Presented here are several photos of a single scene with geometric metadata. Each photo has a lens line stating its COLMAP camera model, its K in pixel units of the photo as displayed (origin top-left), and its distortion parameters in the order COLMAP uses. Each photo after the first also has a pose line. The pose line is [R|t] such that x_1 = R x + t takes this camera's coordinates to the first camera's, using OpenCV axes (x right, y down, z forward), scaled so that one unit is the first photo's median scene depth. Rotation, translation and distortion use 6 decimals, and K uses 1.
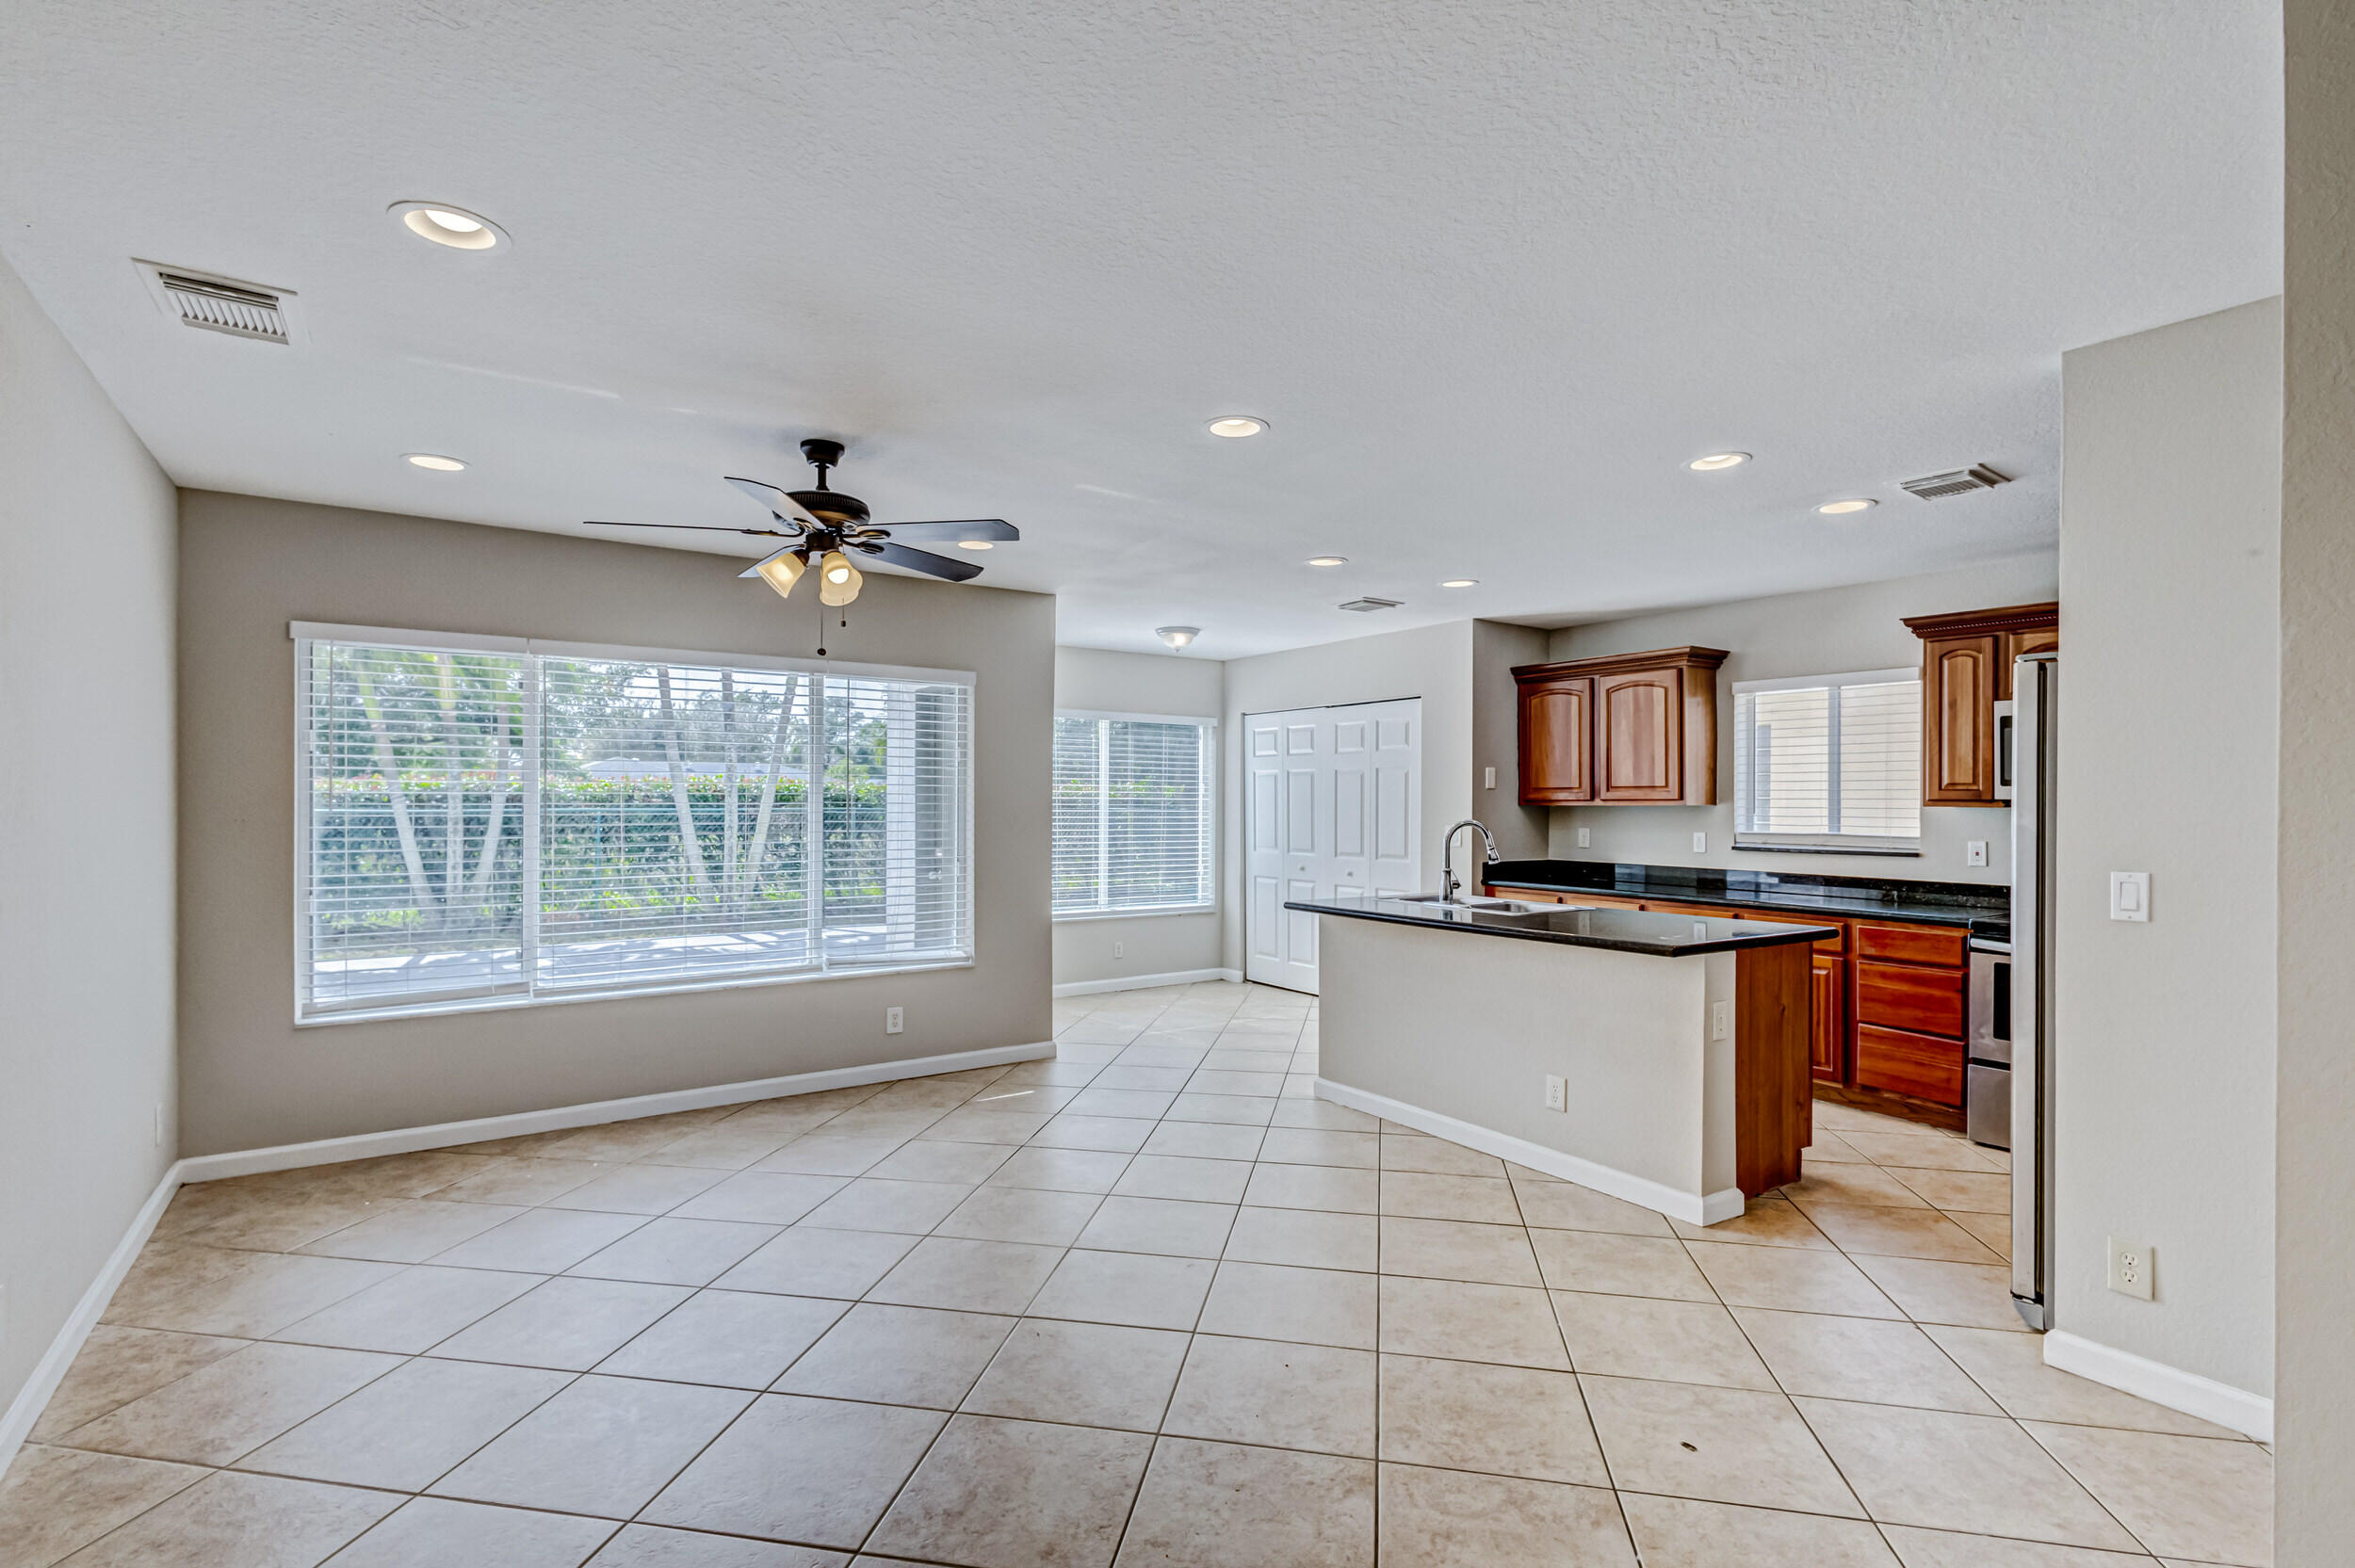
lens RADIAL K [[1095.9, 0, 1153.2], [0, 1095.9, 798.8], [0, 0, 1]] dist [0.023637, -0.005973]
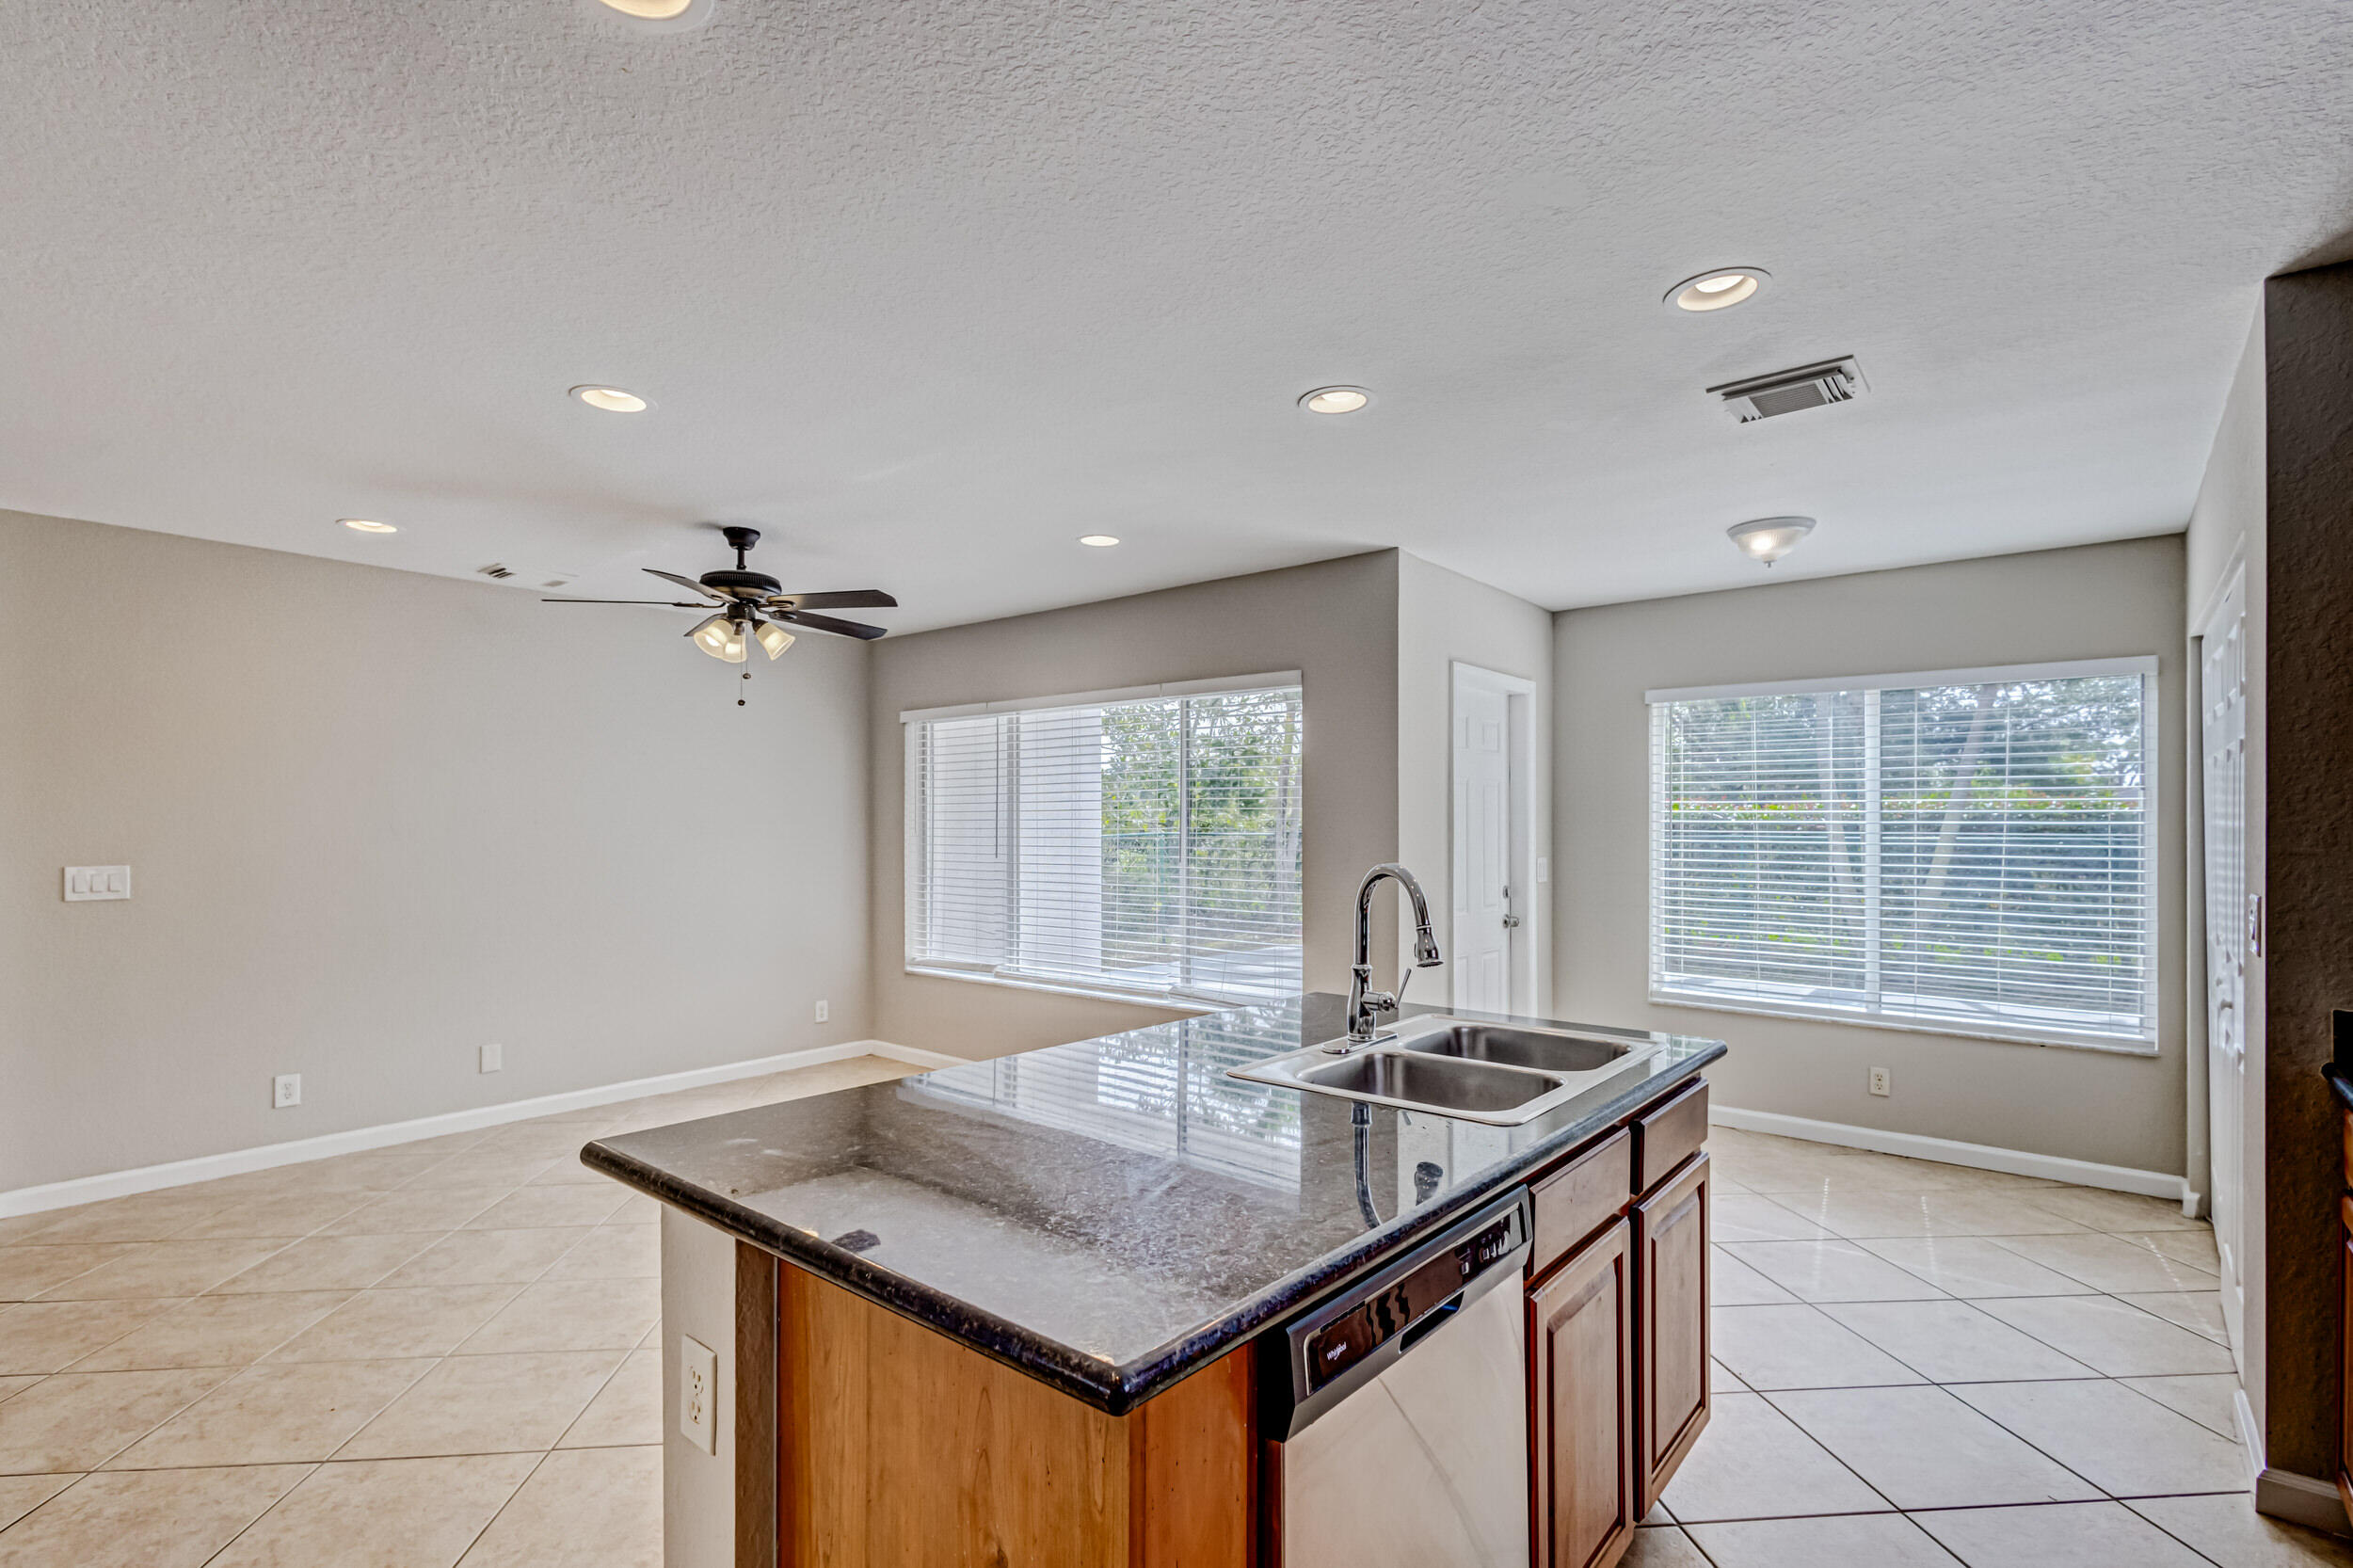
lens RADIAL K [[1069.5, 0, 1176.0], [0, 1069.5, 823.8], [0, 0, 1]] dist [-0.000787, -0.005450]
pose [[0.293672, -0.007380, -0.955878, 0.715959], [-0.001035, 0.999967, -0.008038, 0.006744], [0.955906, 0.003350, 0.293655, 0.834835]]
